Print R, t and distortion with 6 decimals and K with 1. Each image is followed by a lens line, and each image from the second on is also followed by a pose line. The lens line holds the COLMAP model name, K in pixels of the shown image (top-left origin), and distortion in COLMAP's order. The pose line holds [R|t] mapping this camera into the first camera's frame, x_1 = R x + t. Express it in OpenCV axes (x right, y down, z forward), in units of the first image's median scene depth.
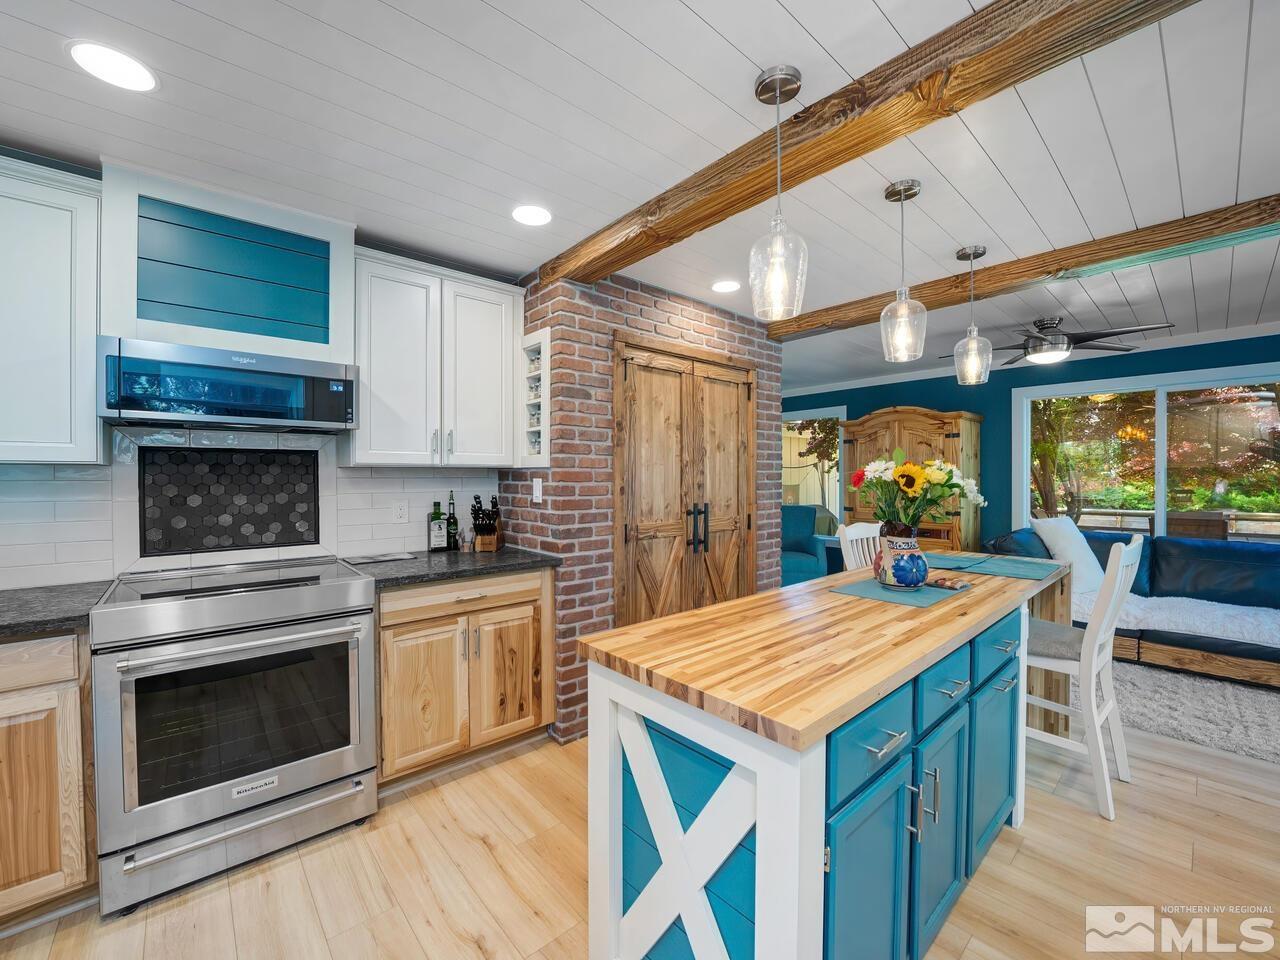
lens RADIAL K [[522.6, 0, 640.0], [0, 522.6, 480.0], [0, 0, 1]] dist [-0.019294, 0.000141]
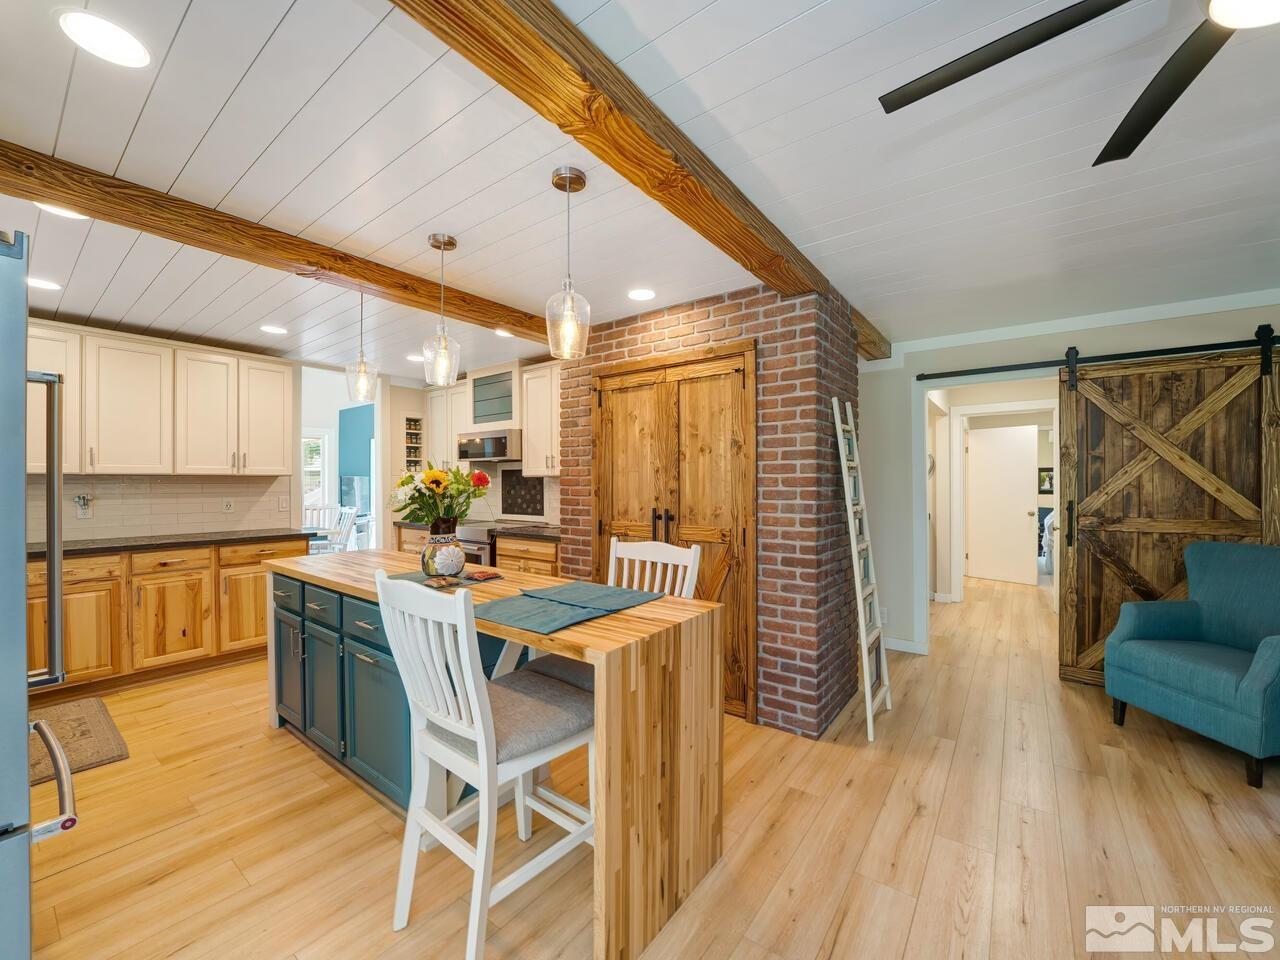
lens RADIAL K [[522.6, 0, 640.0], [0, 522.6, 480.0], [0, 0, 1]] dist [-0.019294, 0.000141]
pose [[0.189890, -0.001484, -0.981804, 1.145768], [-0.003785, 0.999990, -0.002244, -0.008701], [0.981798, 0.004142, 0.189883, 0.796664]]
